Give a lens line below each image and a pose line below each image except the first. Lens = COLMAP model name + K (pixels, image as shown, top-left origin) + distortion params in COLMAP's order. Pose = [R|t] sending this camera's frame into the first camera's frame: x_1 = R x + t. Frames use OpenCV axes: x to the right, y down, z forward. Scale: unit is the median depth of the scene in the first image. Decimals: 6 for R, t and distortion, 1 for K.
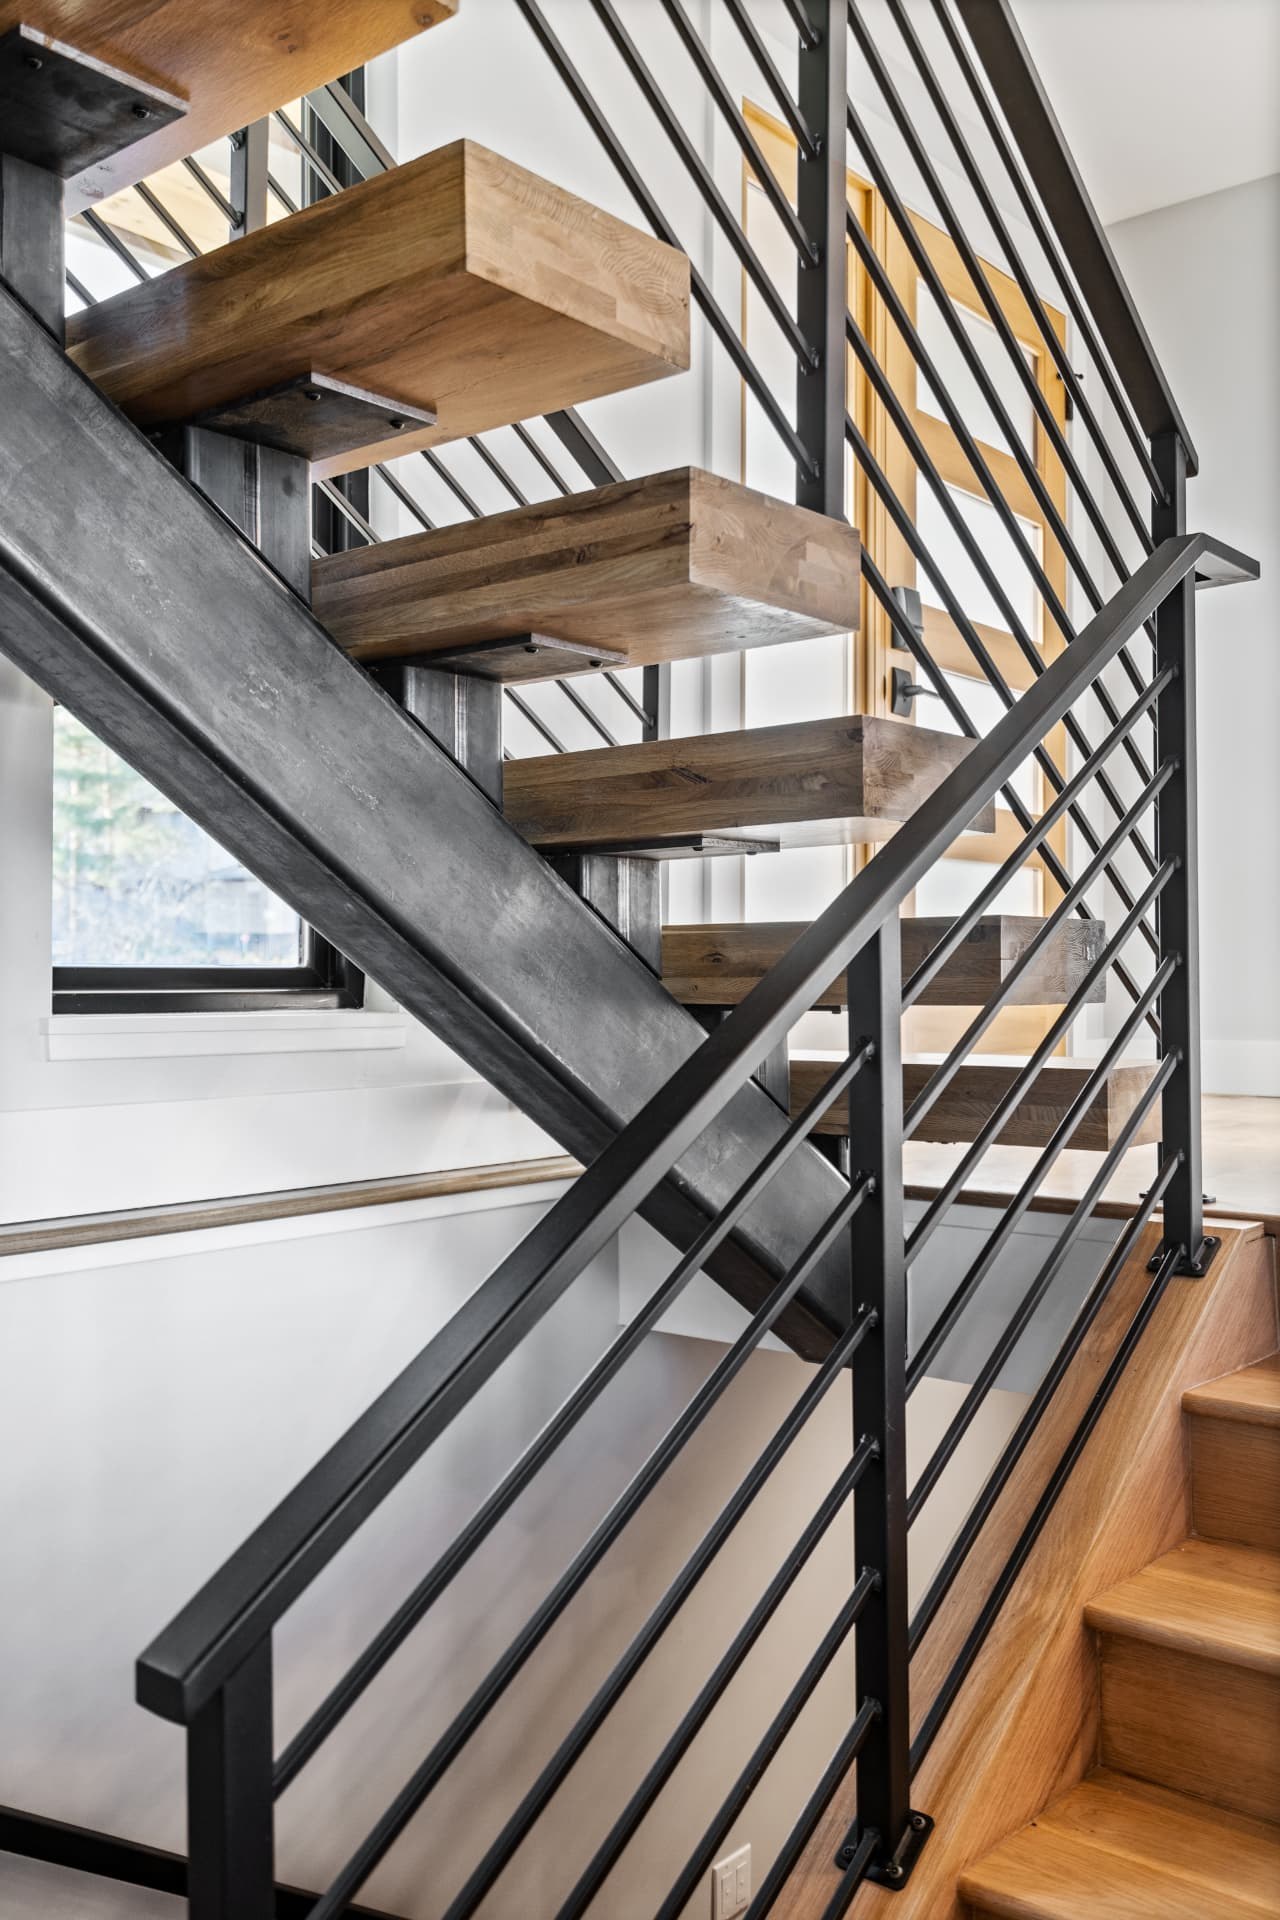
lens RADIAL K [[1769.4, 0, 639.5], [0, 1769.4, 957.9], [0, 0, 1]] dist [0.005270, 0.000000]
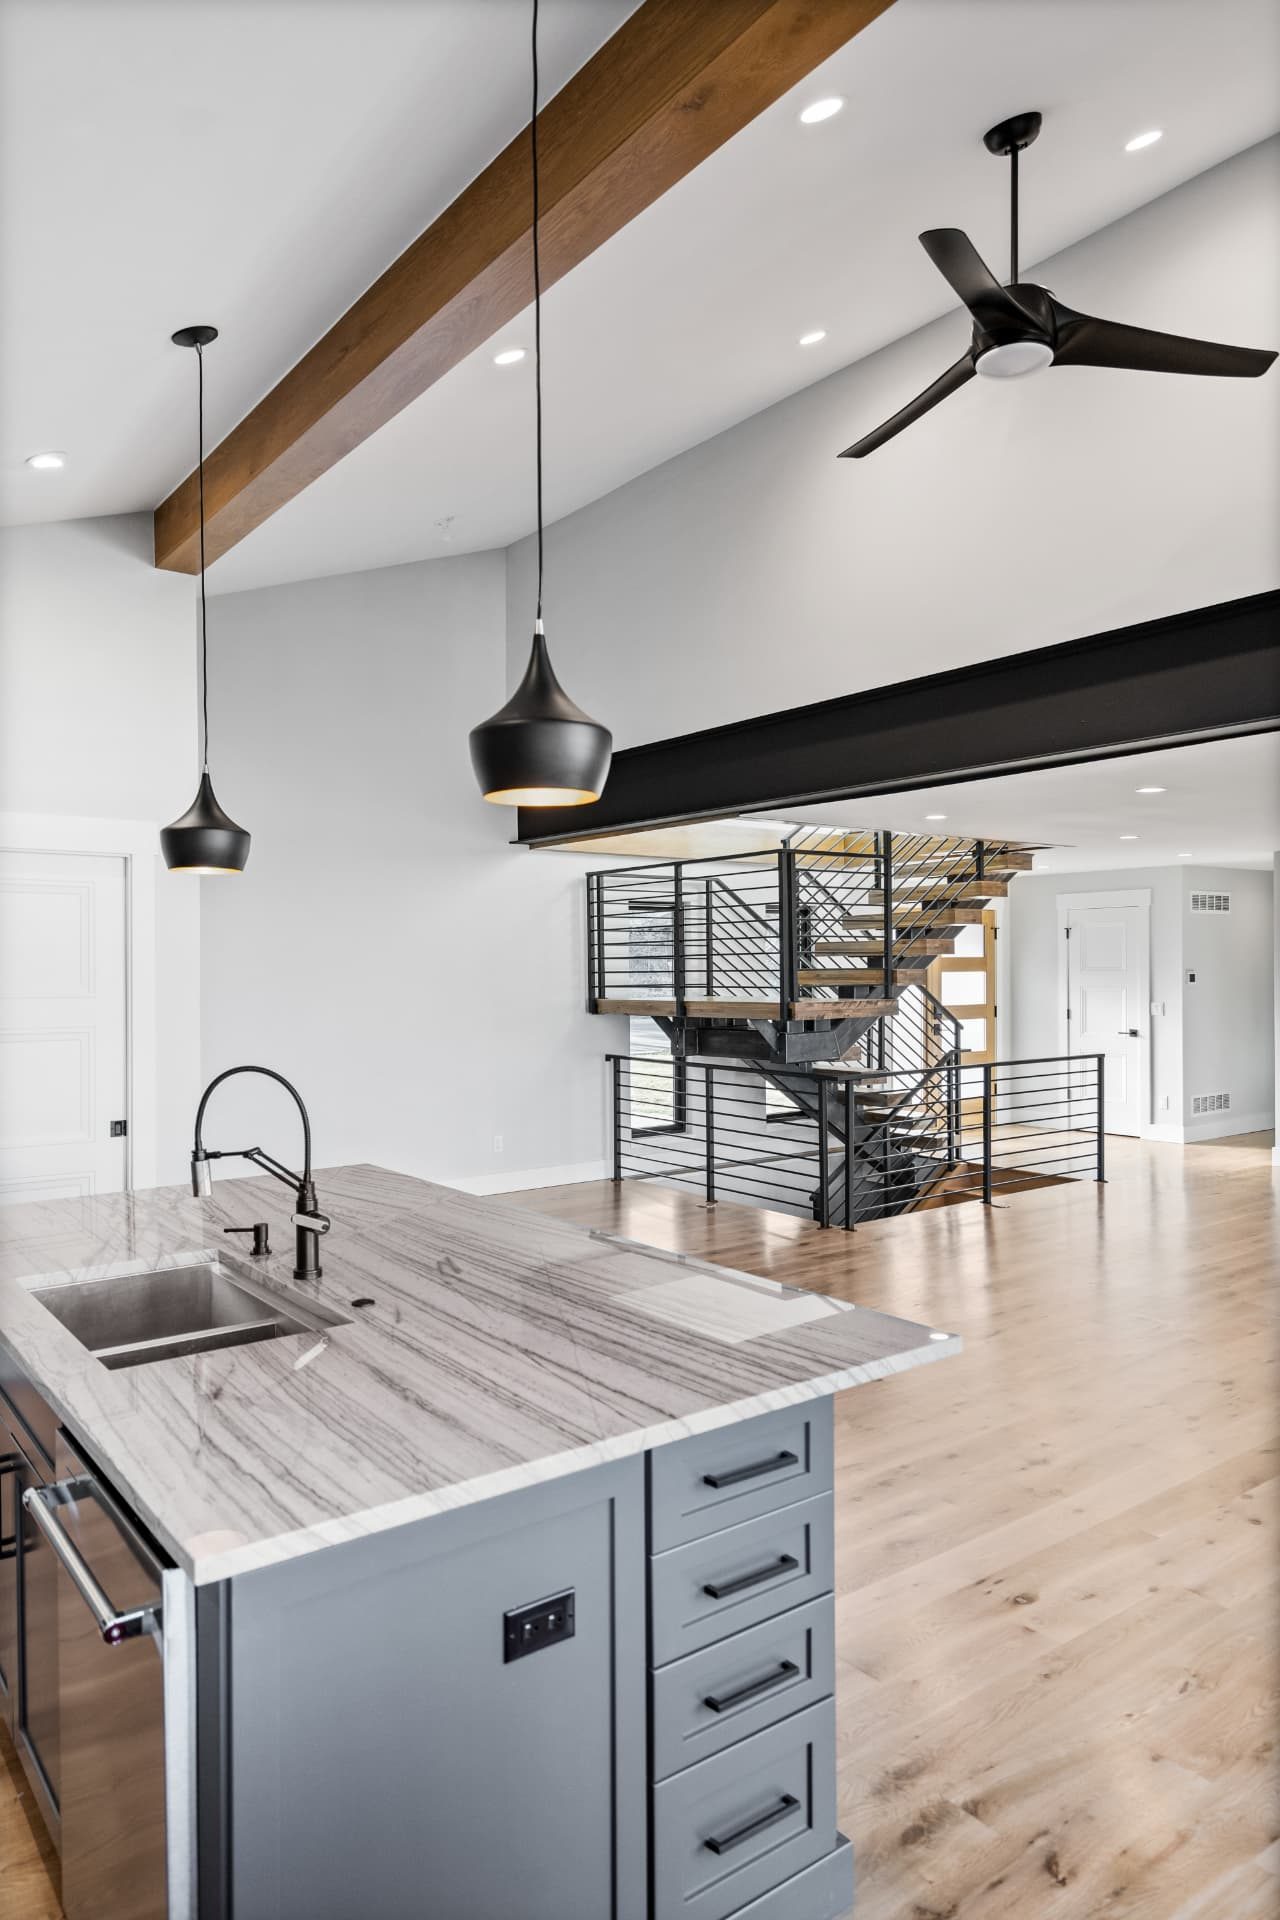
lens RADIAL K [[1245.6, 0, 667.8], [0, 1245.6, 963.6], [0, 0, 1]] dist [0.005332, 0.001734]
pose [[0.981534, 0.001607, -0.191280, 0.171447], [-0.002043, 0.999996, -0.002079, -0.522322], [0.191276, 0.002432, 0.981533, -3.387380]]
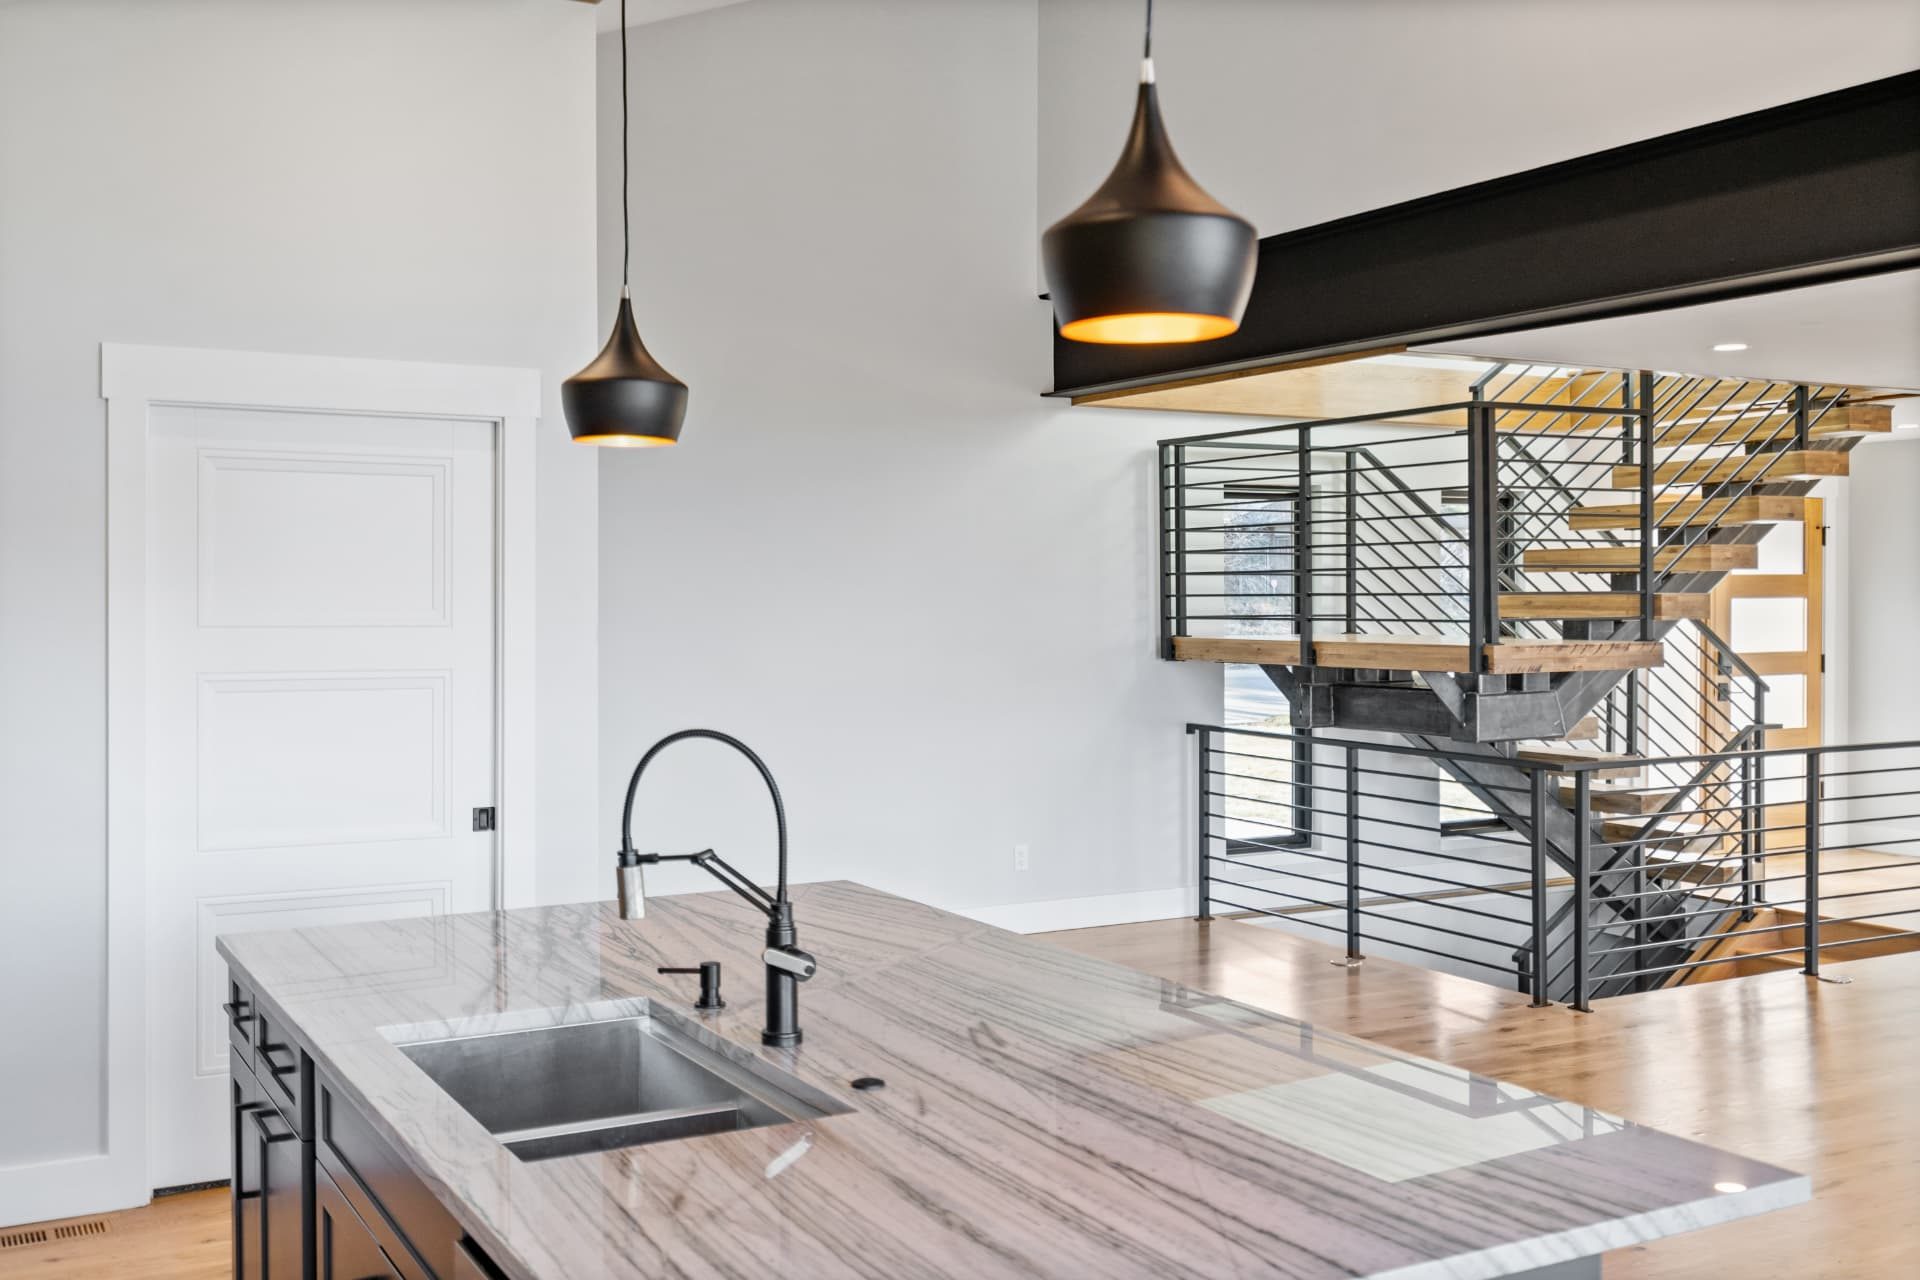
lens RADIAL K [[1943.9, 0, 980.5], [0, 1943.9, 591.4], [0, 0, 1]] dist [0.002863, 0.000000]
pose [[0.942775, 0.008415, -0.333323, 0.145046], [-0.007666, 0.999964, 0.003564, -0.521657], [0.333341, -0.000805, 0.942806, -3.422094]]
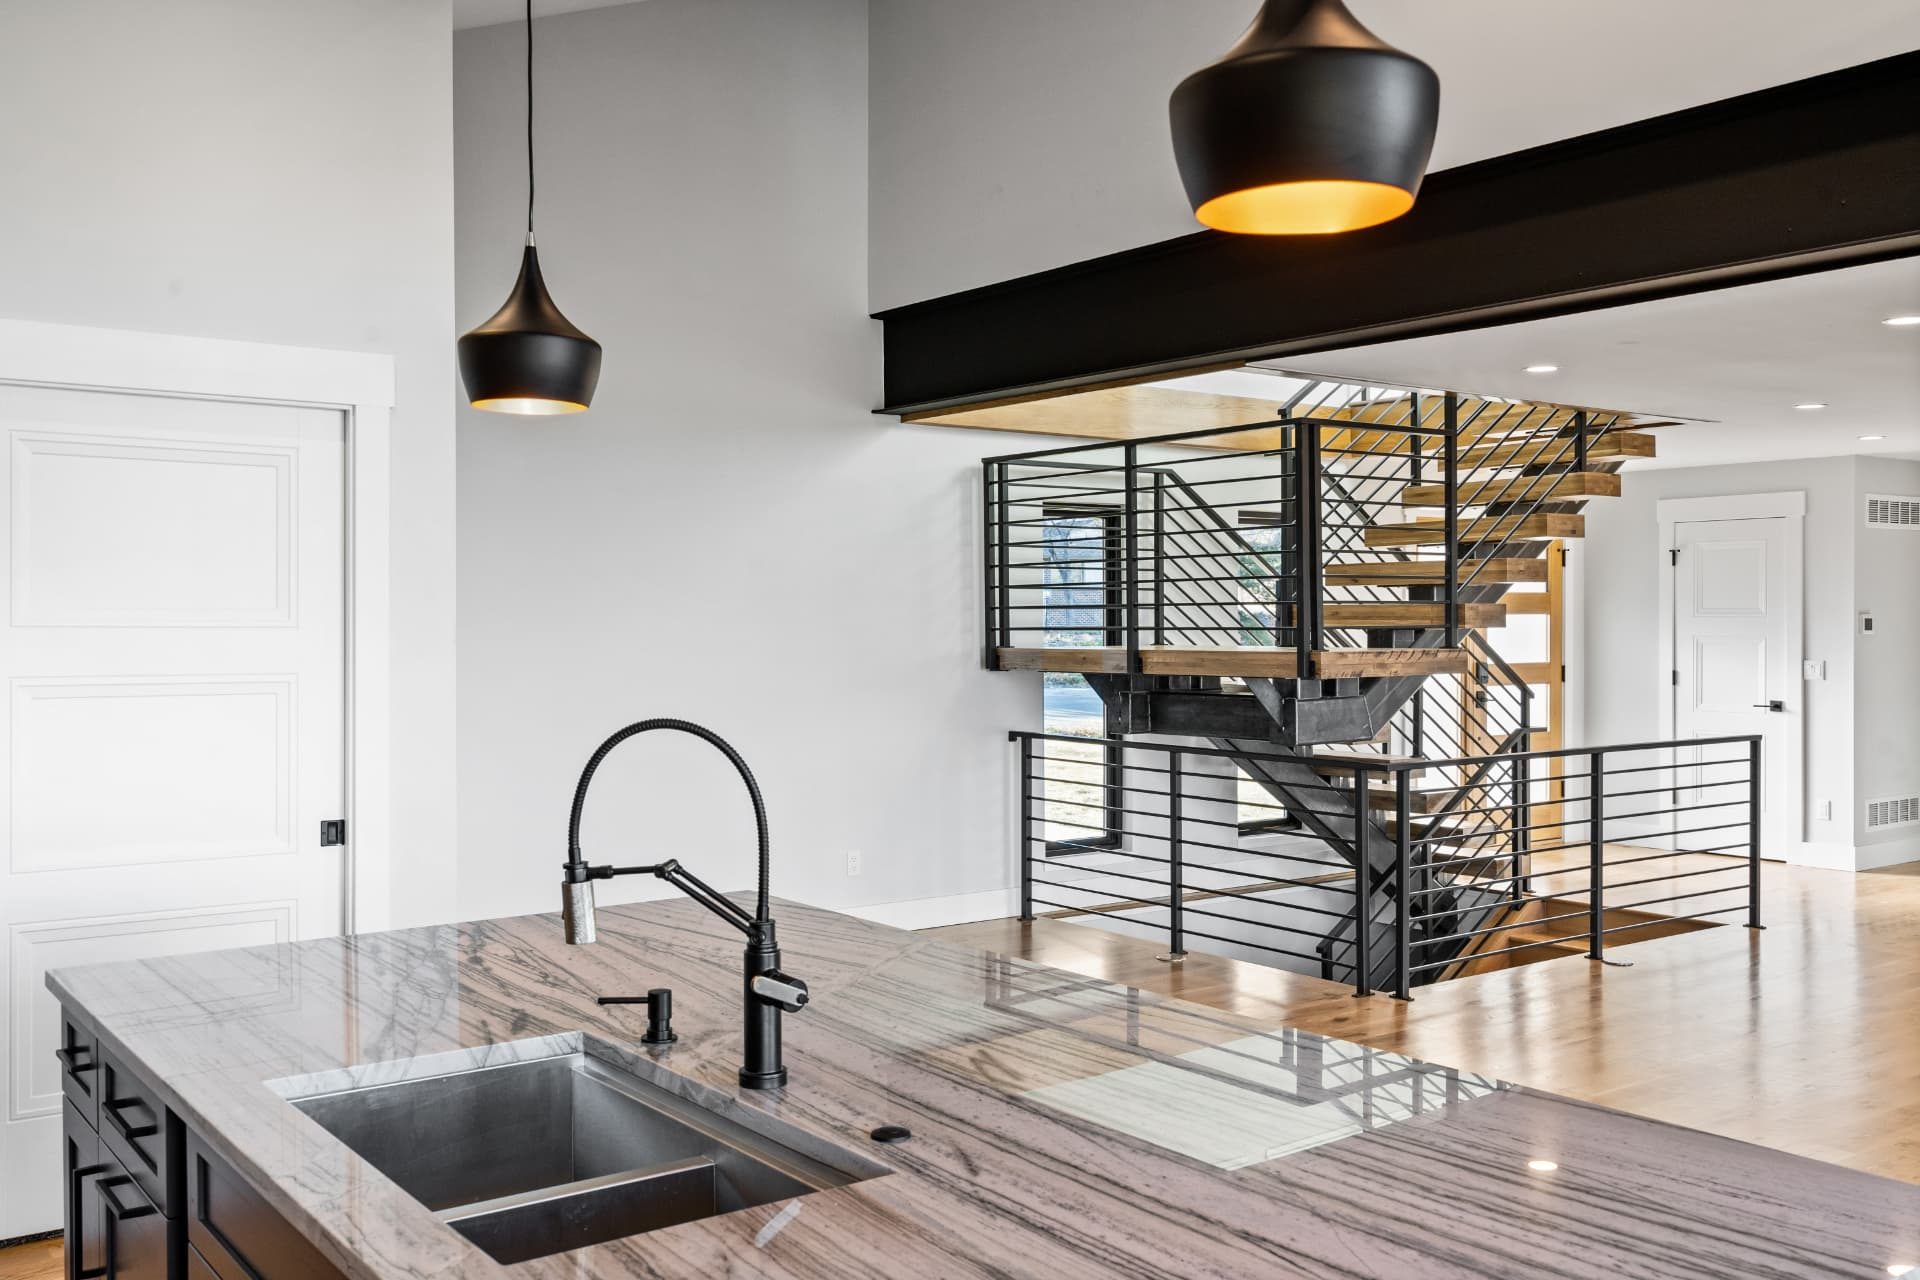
lens RADIAL K [[1769.4, 0, 977.3], [0, 1769.4, 619.7], [0, 0, 1]] dist [0.005270, 0.000000]
pose [[0.977868, 0.007776, -0.209077, -0.059887], [-0.007402, 0.999969, 0.002571, -0.487168], [0.209090, -0.000966, 0.977896, -3.226333]]
